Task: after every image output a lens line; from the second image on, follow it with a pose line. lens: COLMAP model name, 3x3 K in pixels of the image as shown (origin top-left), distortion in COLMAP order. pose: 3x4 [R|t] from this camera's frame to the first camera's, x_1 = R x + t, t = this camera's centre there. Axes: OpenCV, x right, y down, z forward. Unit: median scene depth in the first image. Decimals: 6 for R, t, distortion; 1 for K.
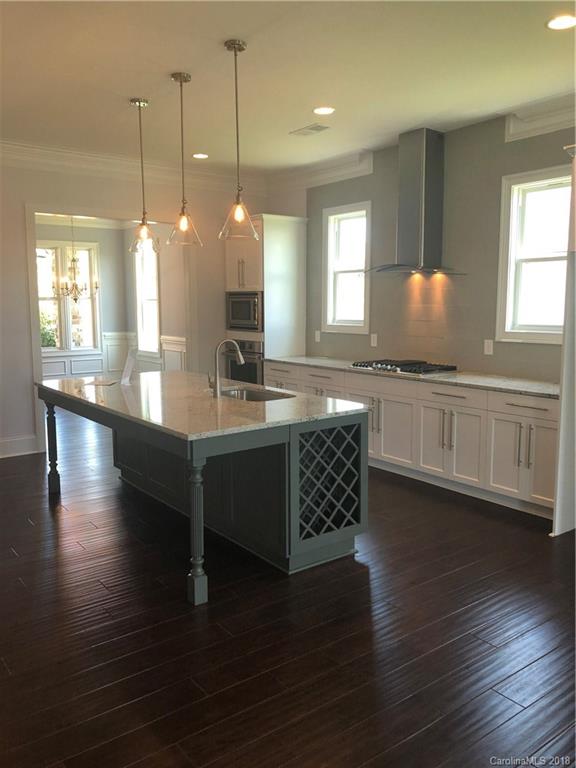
lens RADIAL K [[617.7, 0, 284.9], [0, 617.7, 384.8], [0, 0, 1]] dist [0.007007, -0.002804]
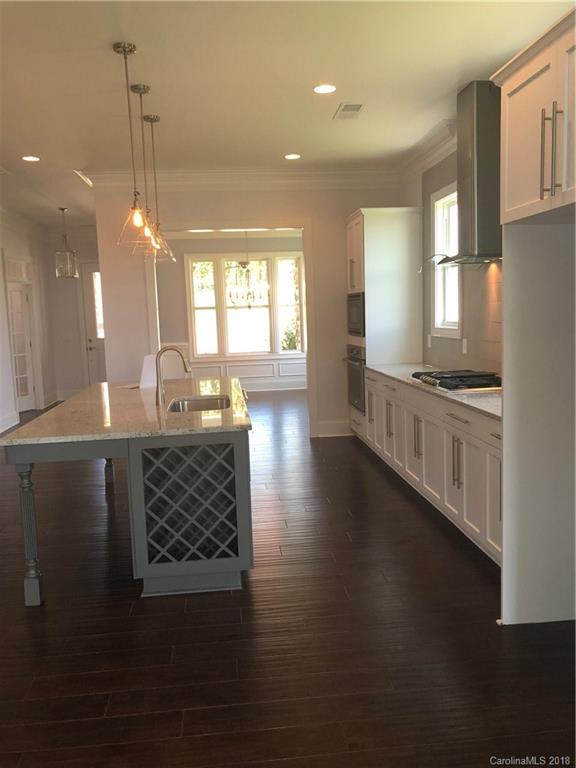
lens RADIAL K [[617.7, 0, 284.1], [0, 617.7, 385.8], [0, 0, 1]] dist [0.007007, -0.002804]
pose [[0.856687, 0.034321, -0.514693, 0.395436], [-0.035671, 0.999337, 0.007265, -0.017924], [0.514602, 0.012135, 0.857344, 0.176401]]
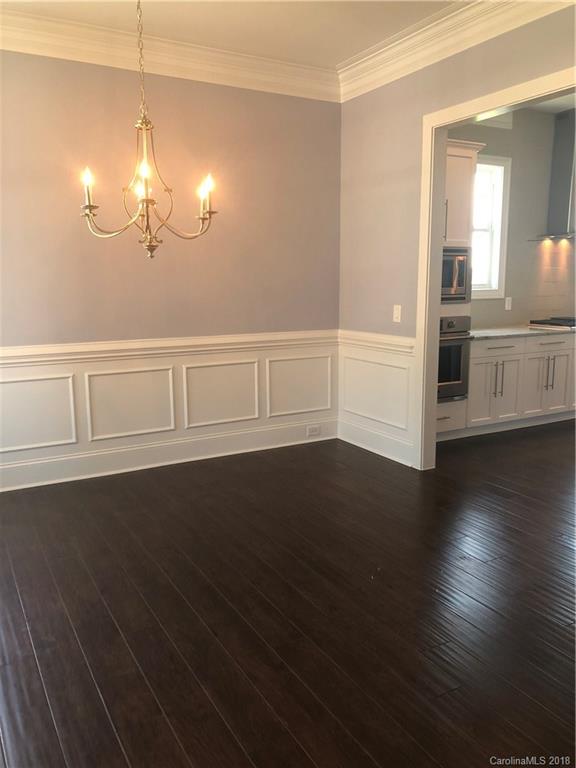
lens RADIAL K [[617.7, 0, 286.9], [0, 617.7, 377.0], [0, 0, 1]] dist [0.007007, -0.002804]
pose [[0.120278, -0.168081, 0.978408, -0.956610], [0.133400, 0.979361, 0.151846, -0.166613], [-0.983737, 0.112256, 0.140217, 1.321159]]
